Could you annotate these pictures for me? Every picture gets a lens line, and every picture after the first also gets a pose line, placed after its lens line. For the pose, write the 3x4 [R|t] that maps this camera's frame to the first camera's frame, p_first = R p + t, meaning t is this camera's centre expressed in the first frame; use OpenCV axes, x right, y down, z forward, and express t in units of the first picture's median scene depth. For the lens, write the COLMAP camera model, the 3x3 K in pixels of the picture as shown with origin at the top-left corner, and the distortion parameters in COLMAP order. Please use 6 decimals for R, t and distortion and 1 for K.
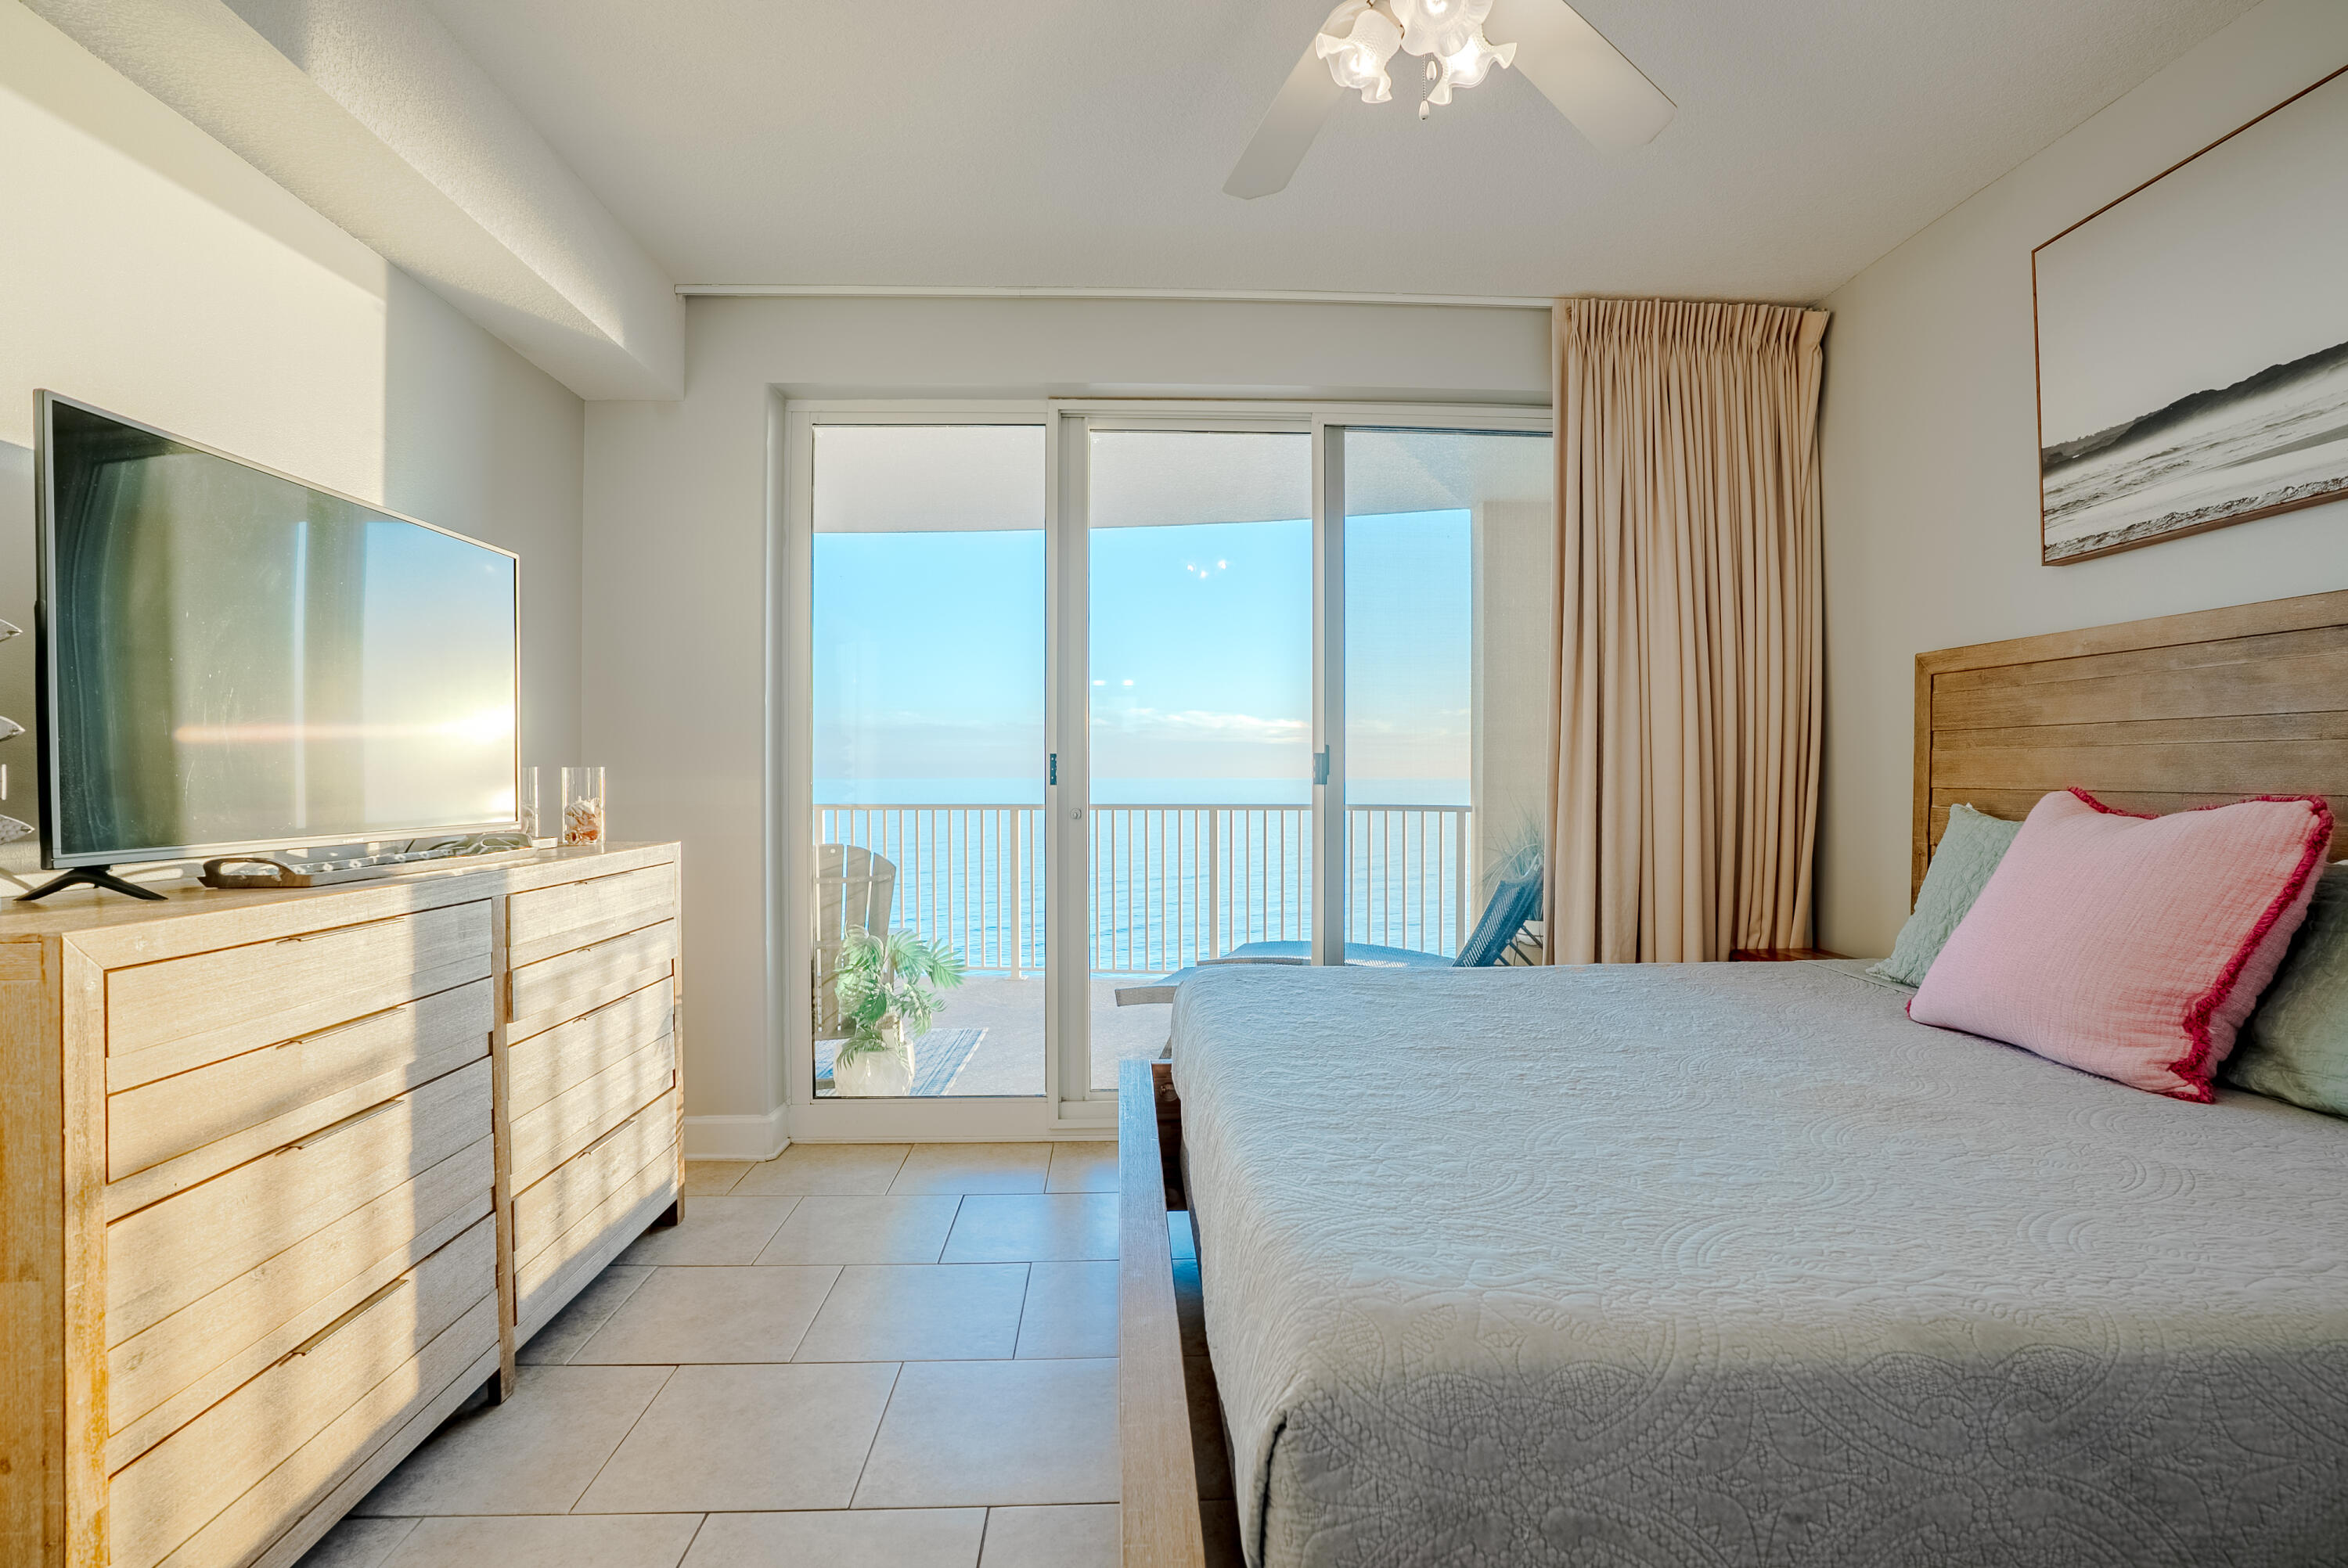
lens RADIAL K [[1102.0, 0, 1172.9], [0, 1102.0, 778.6], [0, 0, 1]] dist [-0.057533, 0.020111]
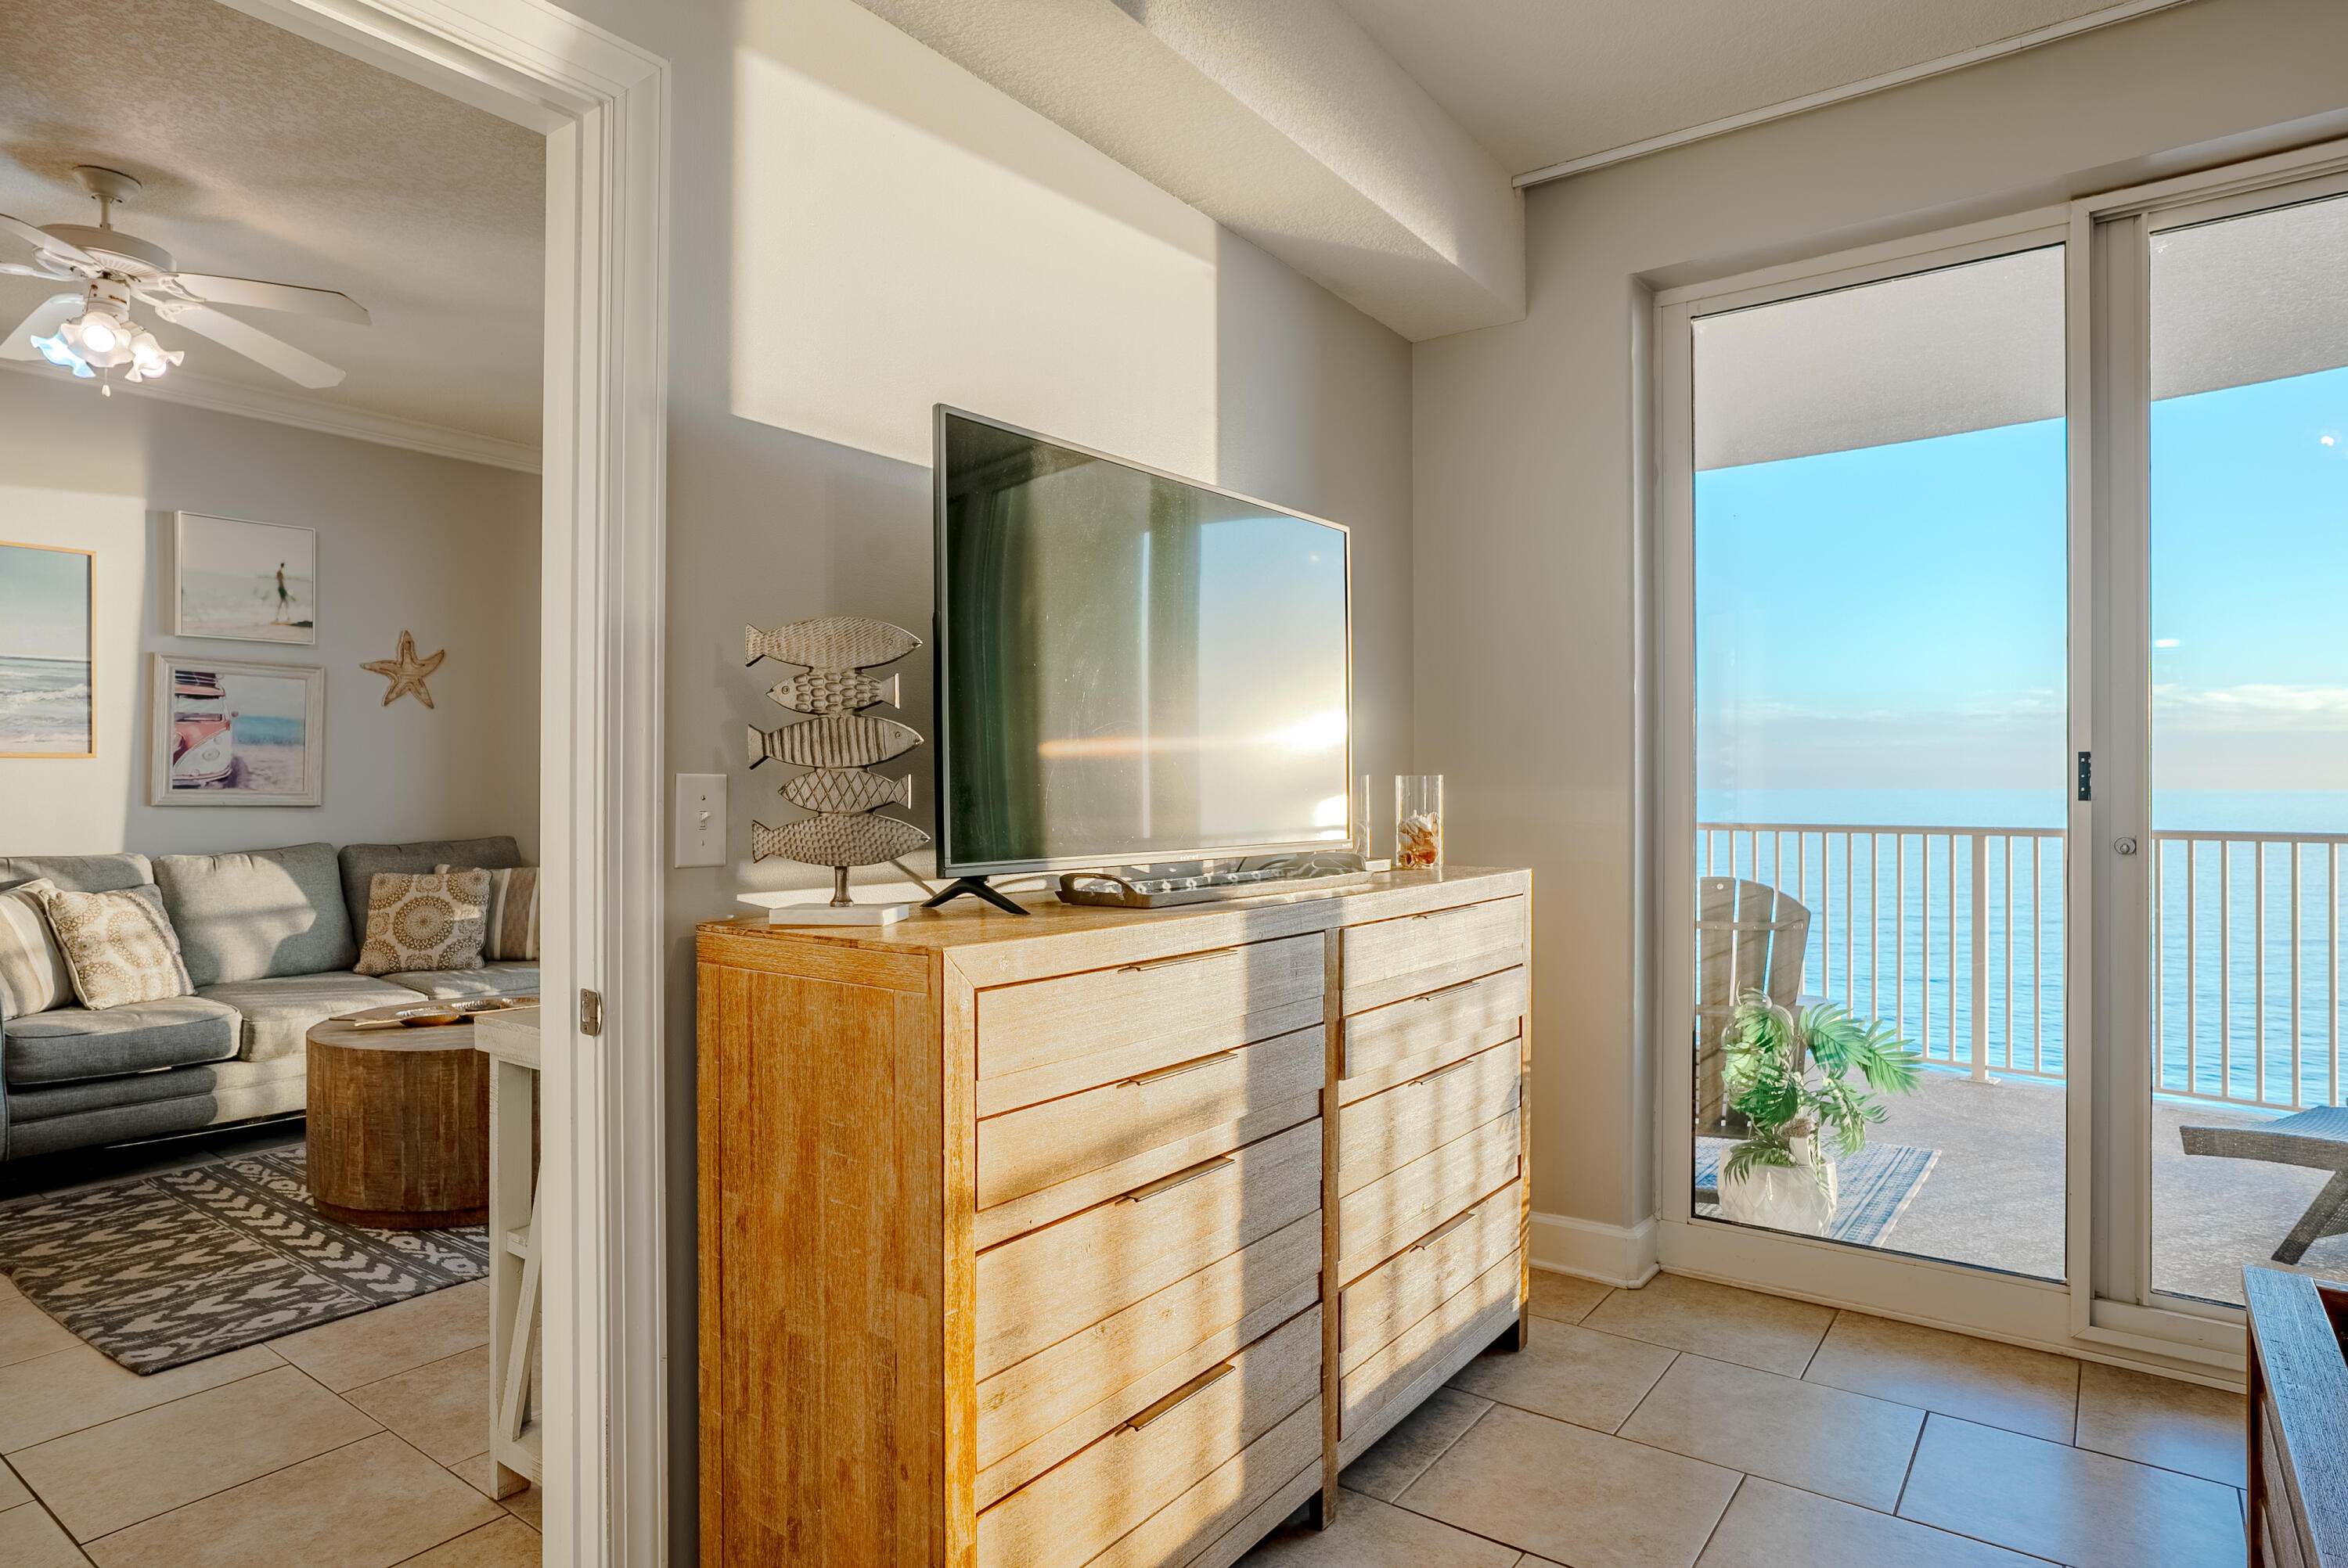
lens RADIAL K [[1262.7, 0, 1151.2], [0, 1262.7, 773.1], [0, 0, 1]] dist [-0.041762, -0.000814]
pose [[0.775322, -0.005127, -0.631545, -0.096524], [-0.002254, 0.999938, -0.010886, -0.001458], [0.631562, 0.009864, 0.775263, 0.126530]]
